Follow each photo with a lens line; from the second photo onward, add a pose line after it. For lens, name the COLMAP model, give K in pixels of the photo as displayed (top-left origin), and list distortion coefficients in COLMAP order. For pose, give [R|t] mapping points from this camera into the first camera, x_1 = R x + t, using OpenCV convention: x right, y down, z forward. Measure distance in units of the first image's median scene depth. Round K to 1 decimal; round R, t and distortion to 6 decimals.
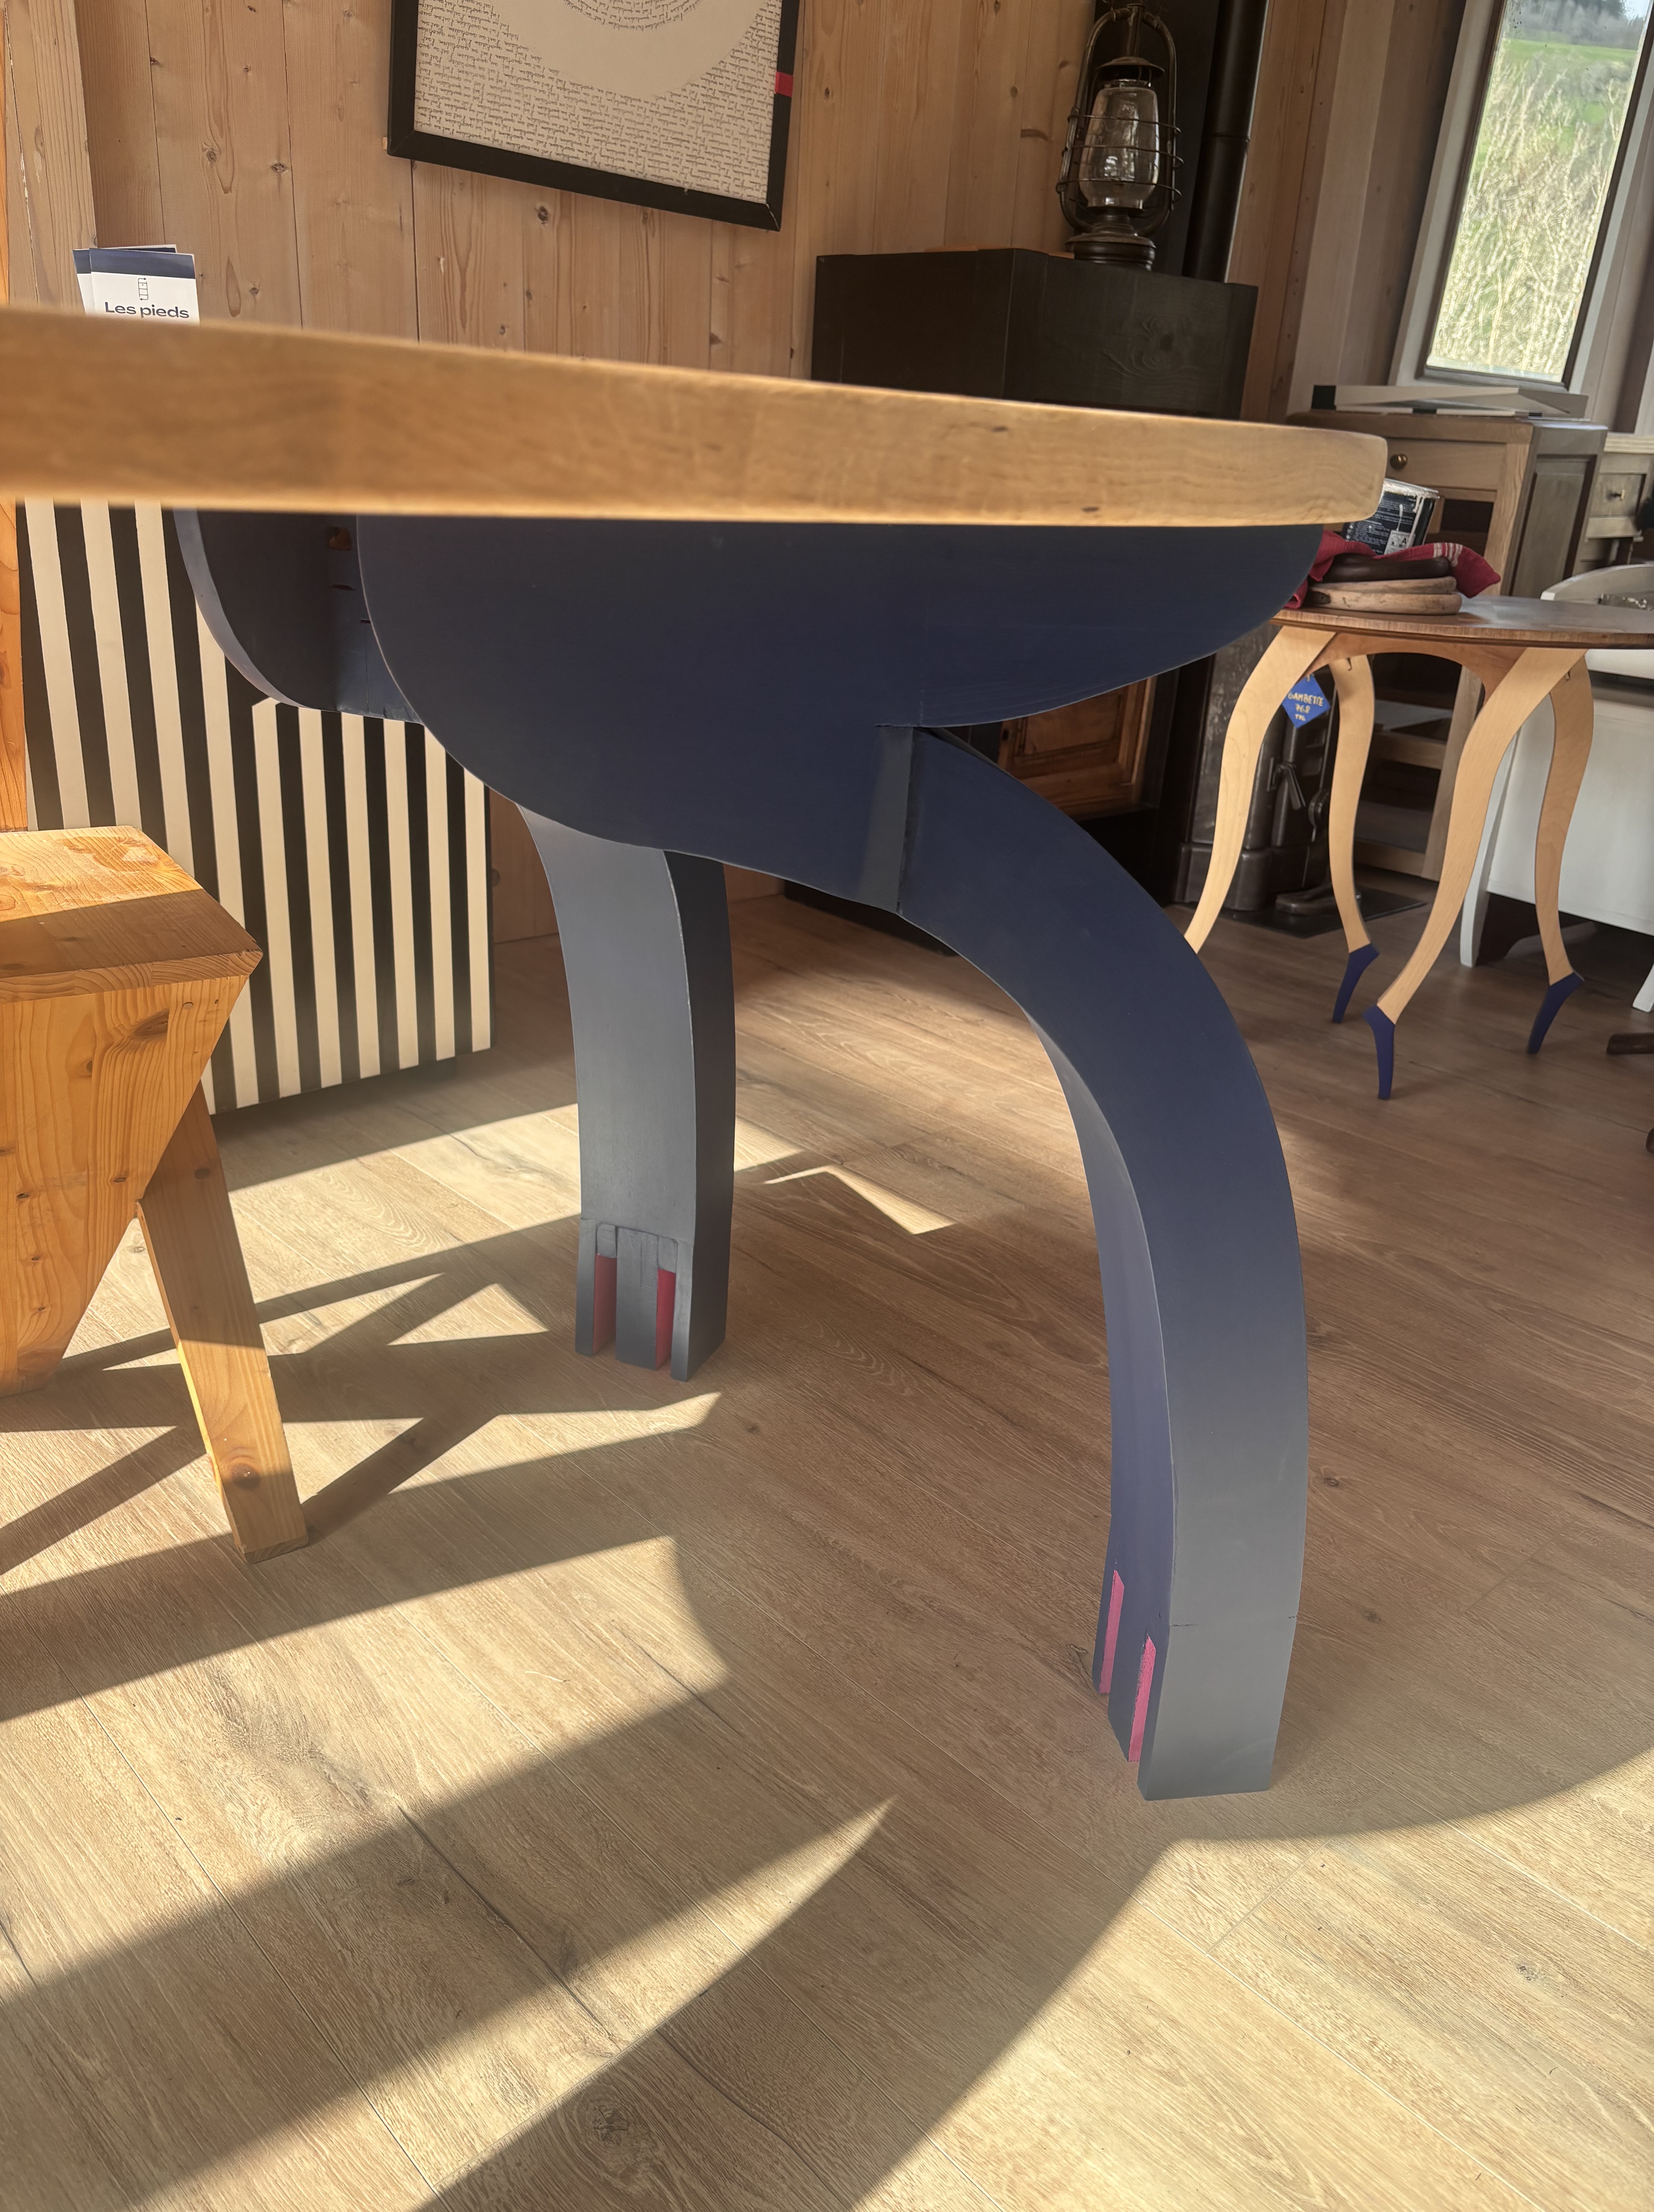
lens RADIAL K [[1678.0, 0, 818.7], [0, 1678.0, 1111.7], [0, 0, 1]] dist [0.042334, -0.050997]
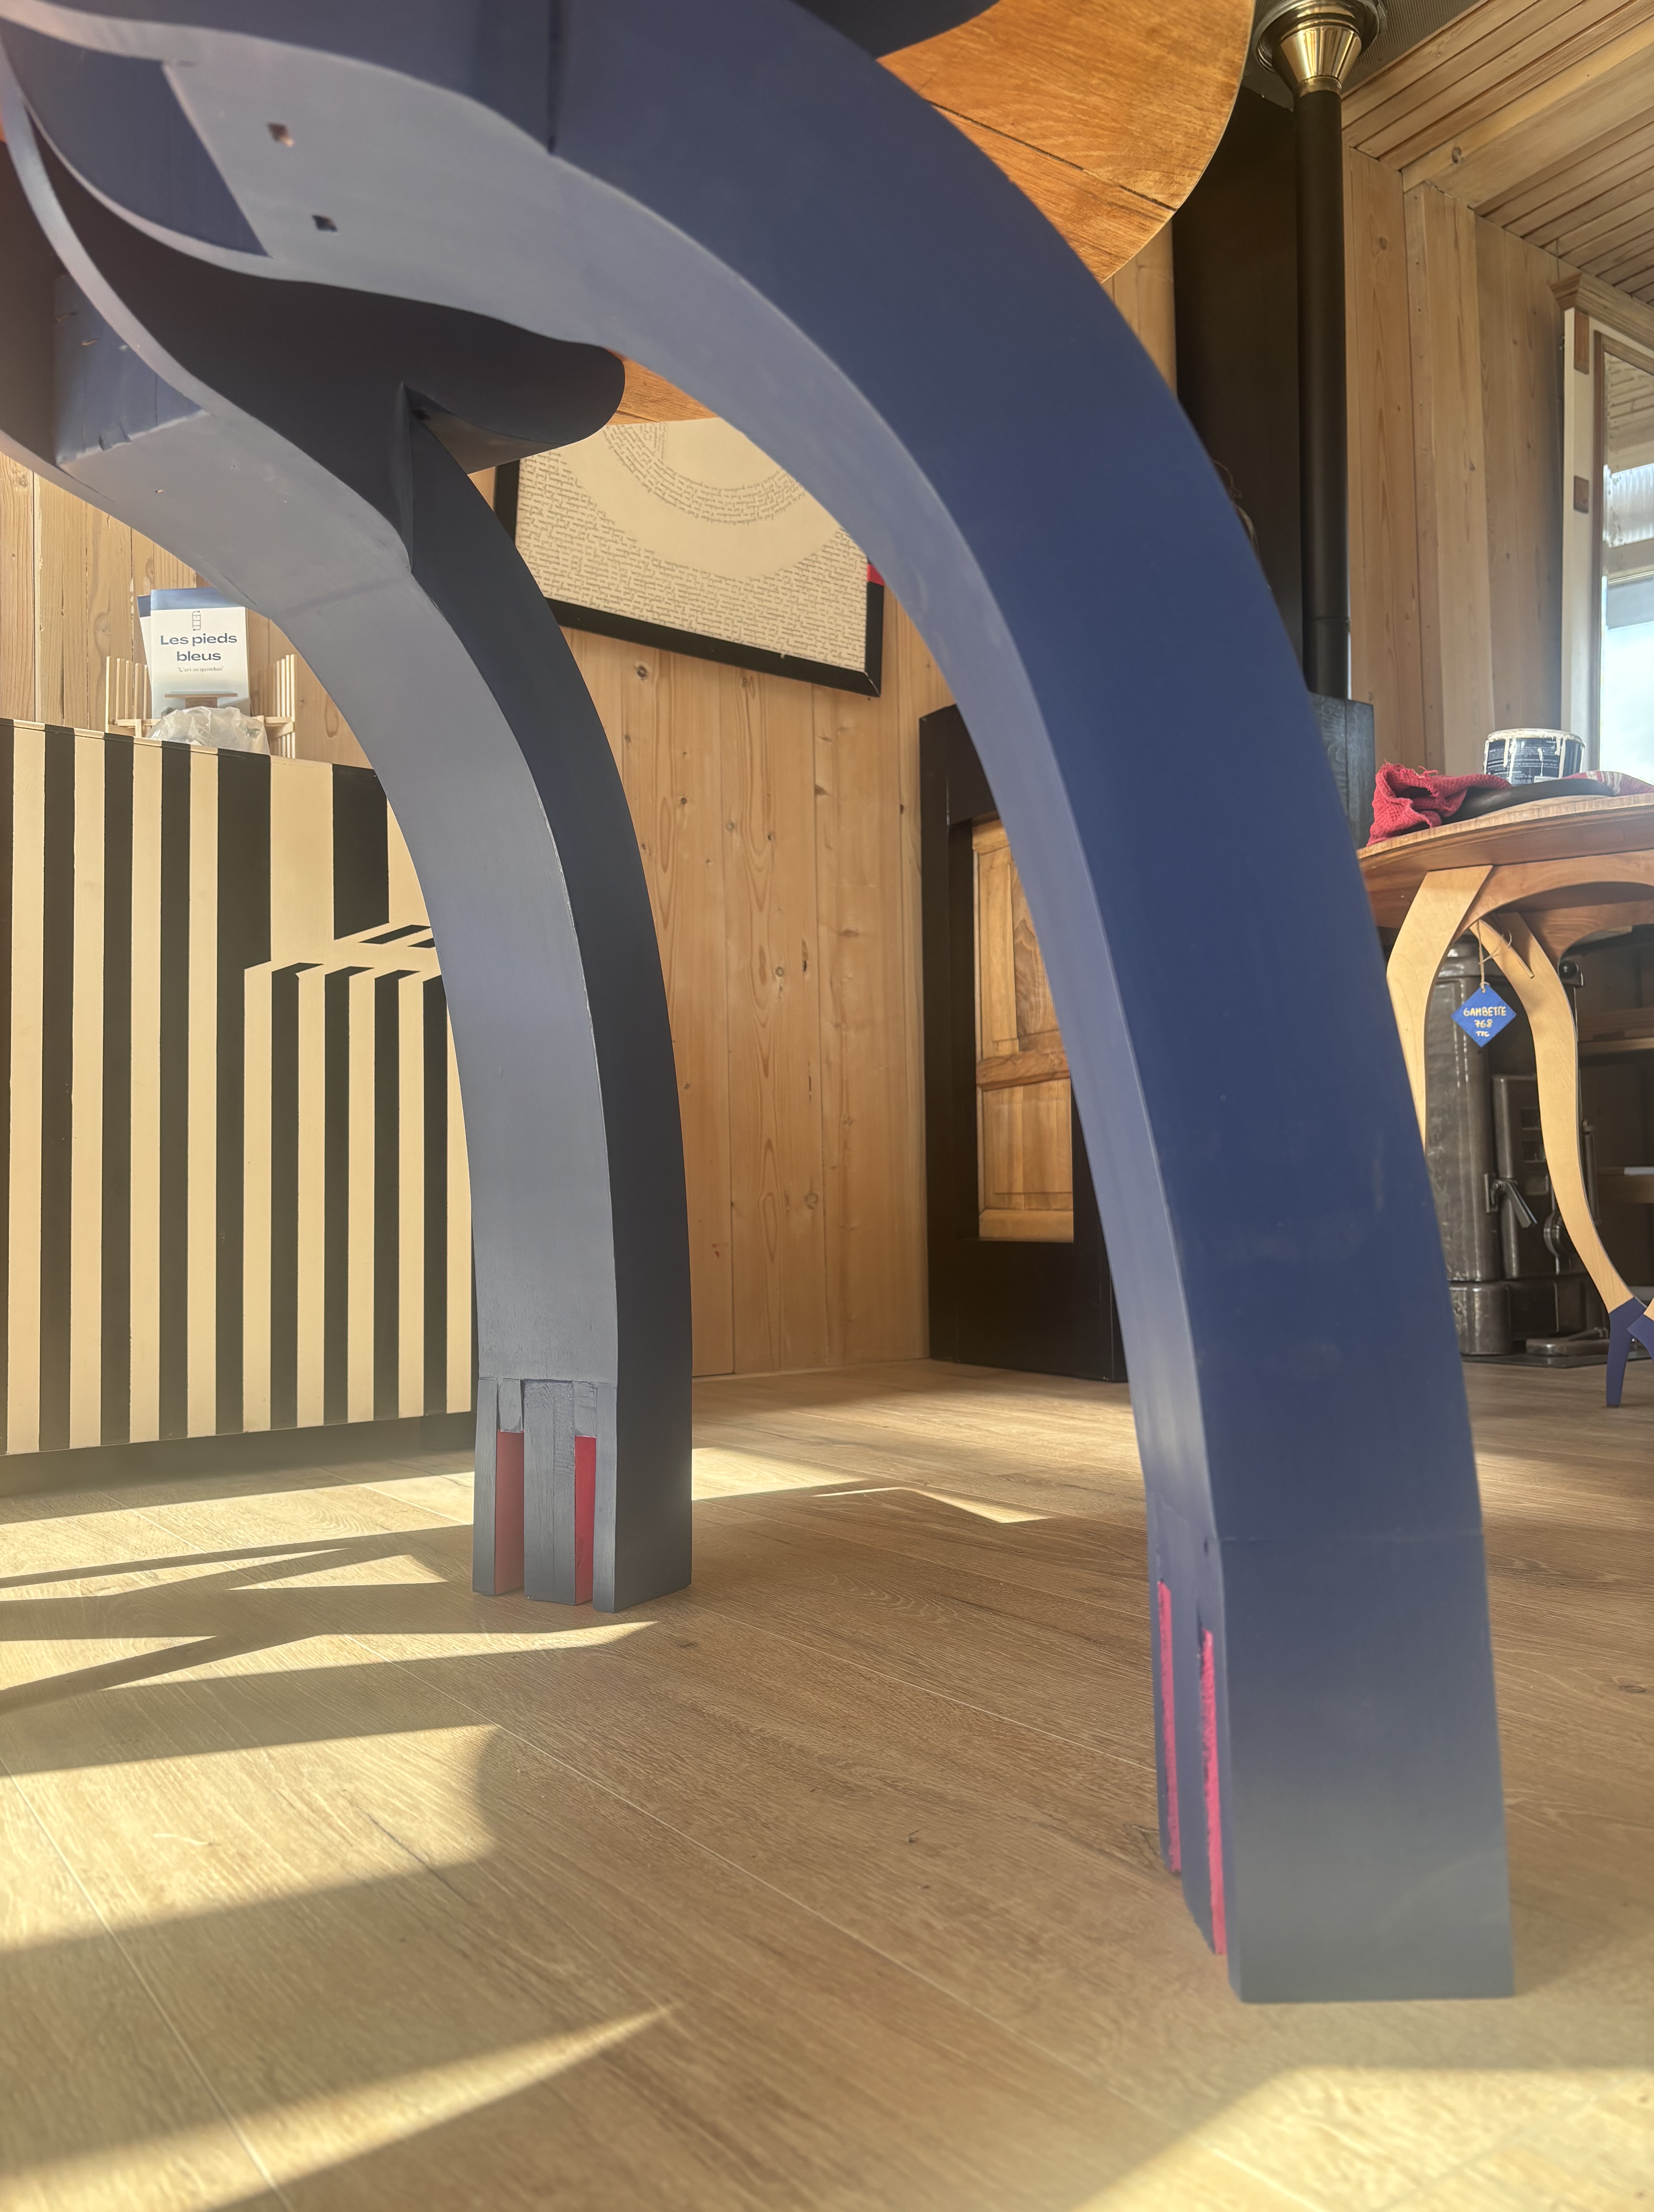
lens RADIAL K [[1678.0, 0, 801.1], [0, 1678.0, 1115.4], [0, 0, 1]] dist [0.042334, -0.050997]
pose [[0.985253, -0.078577, -0.151995, 0.078320], [0.005477, 0.902346, -0.430978, 0.185765], [0.171017, 0.423790, 0.889469, 0.215227]]
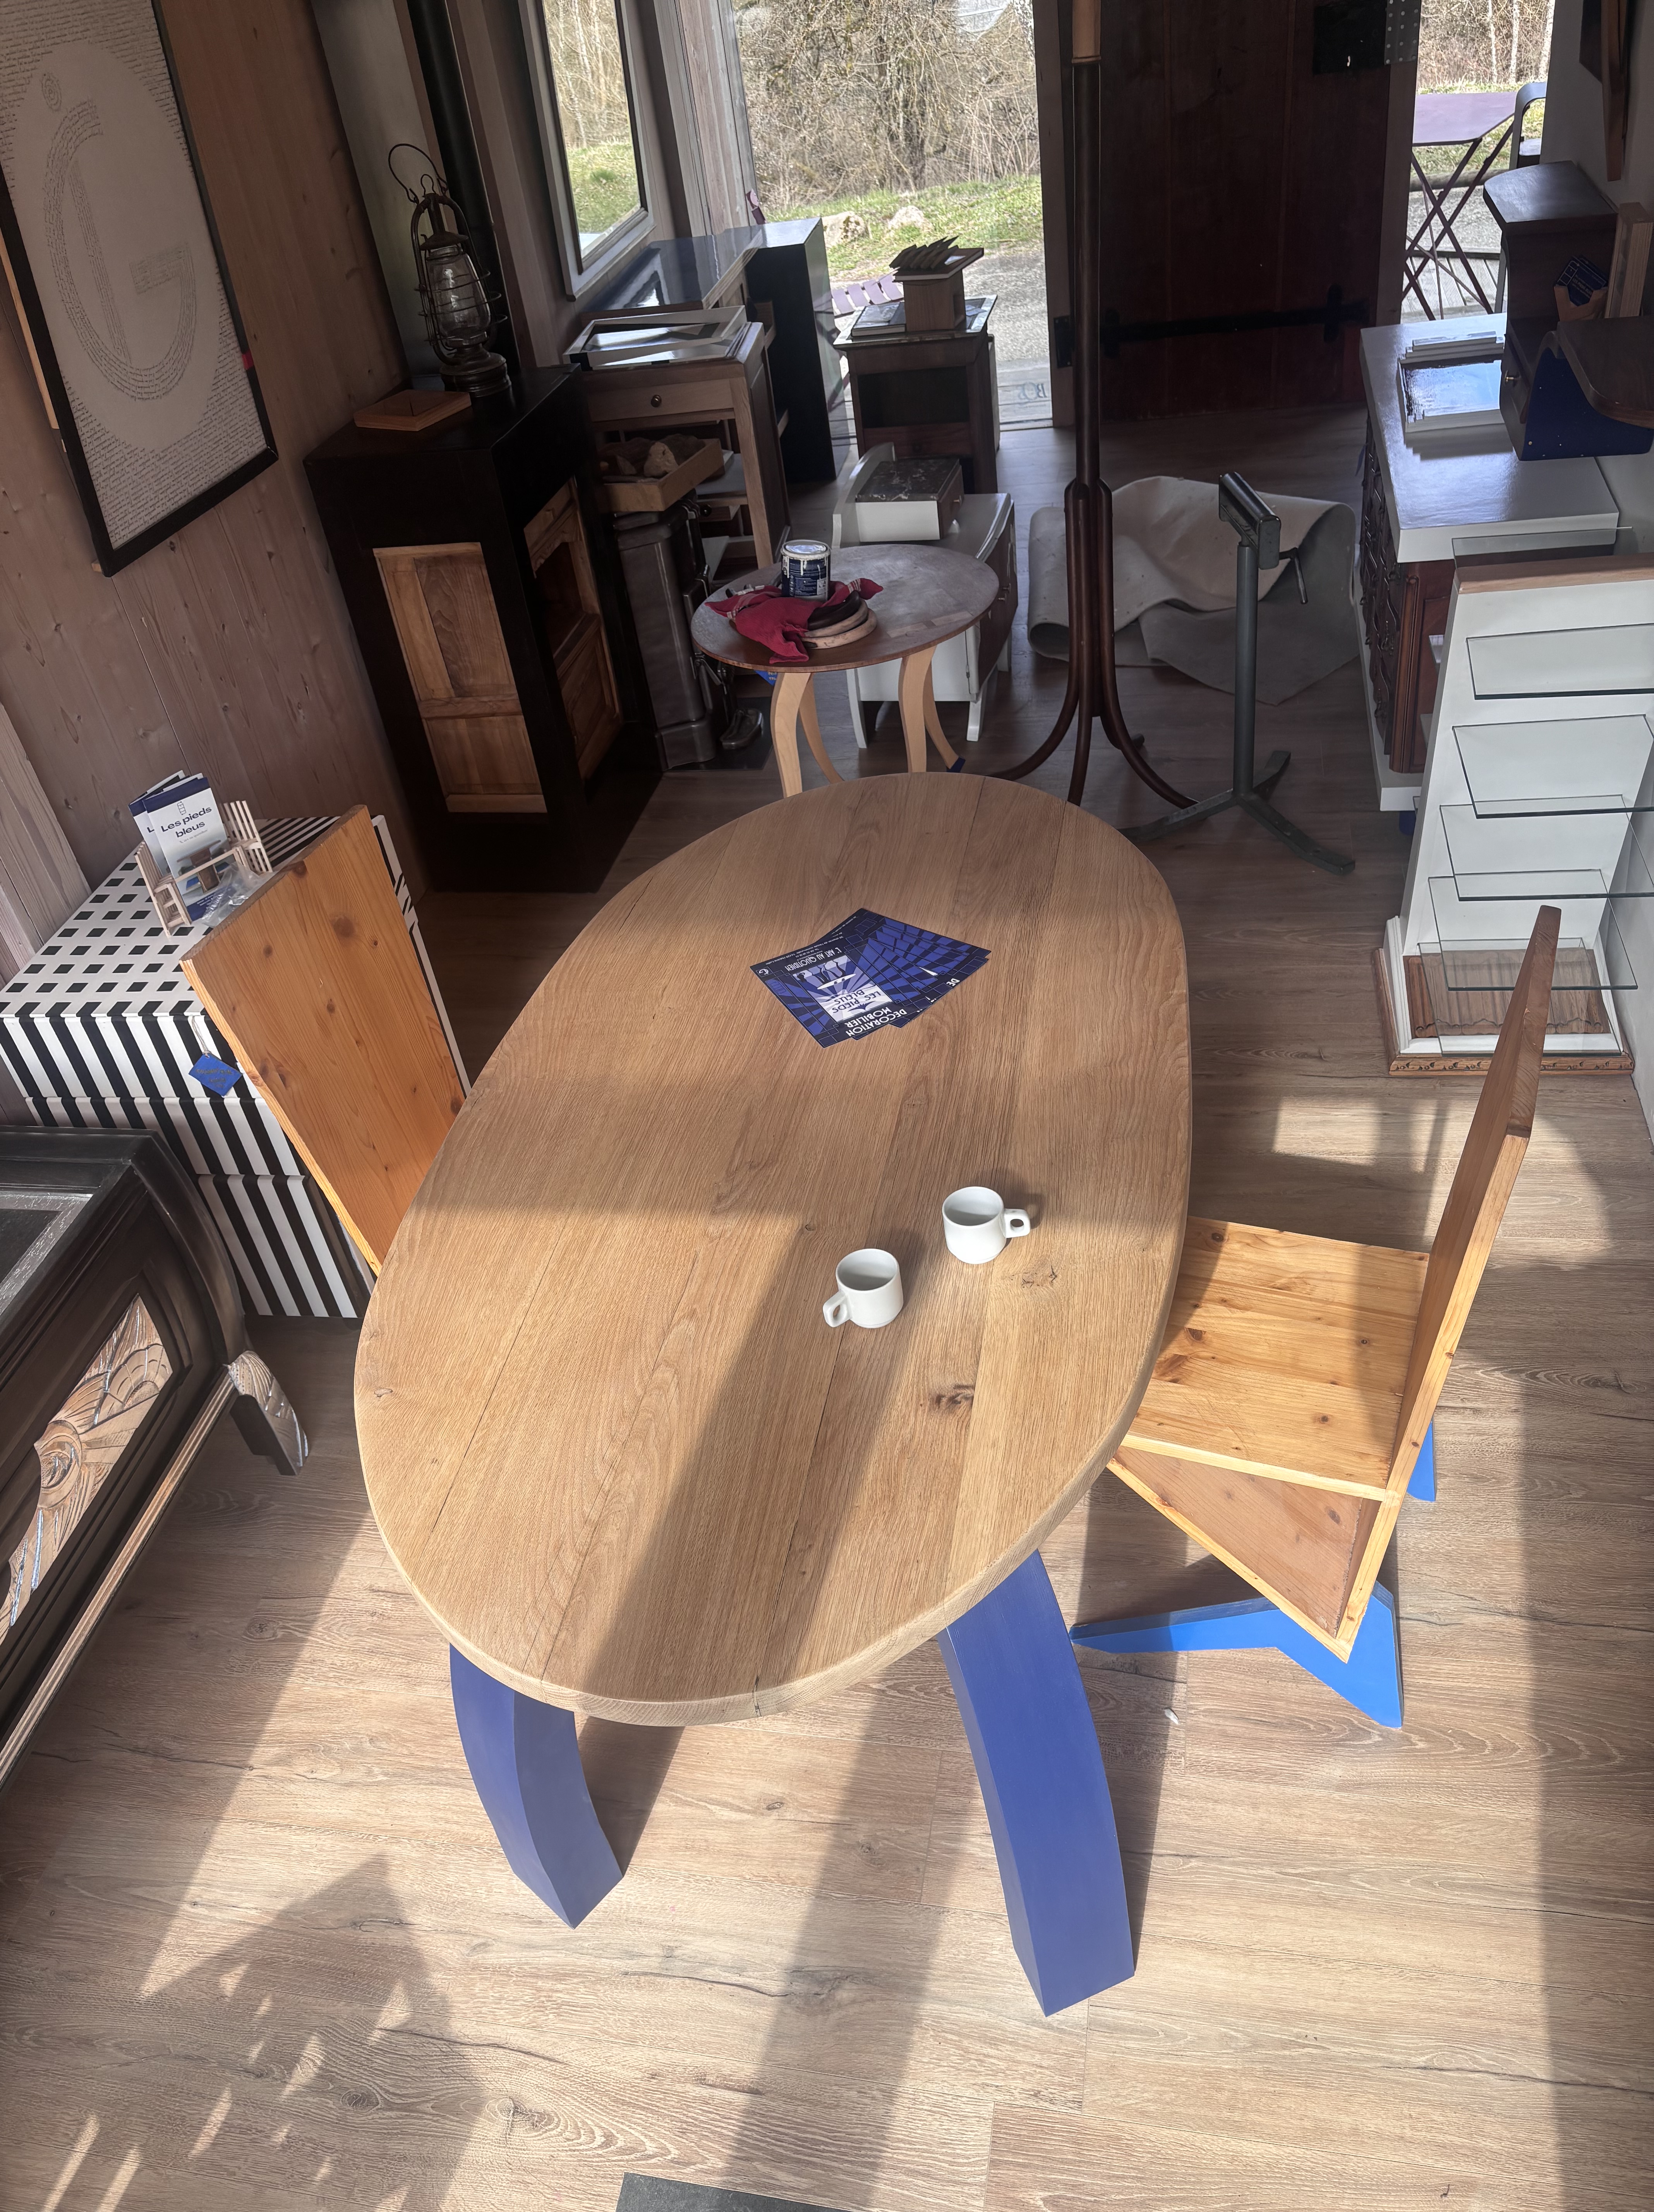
lens RADIAL K [[1678.0, 0, 807.4], [0, 1678.0, 1106.5], [0, 0, 1]] dist [0.042334, -0.050997]
pose [[0.793879, -0.486176, 0.365226, -0.501336], [0.382755, 0.866242, 0.321128, -0.414577], [-0.472499, -0.115144, 0.873777, -0.478257]]
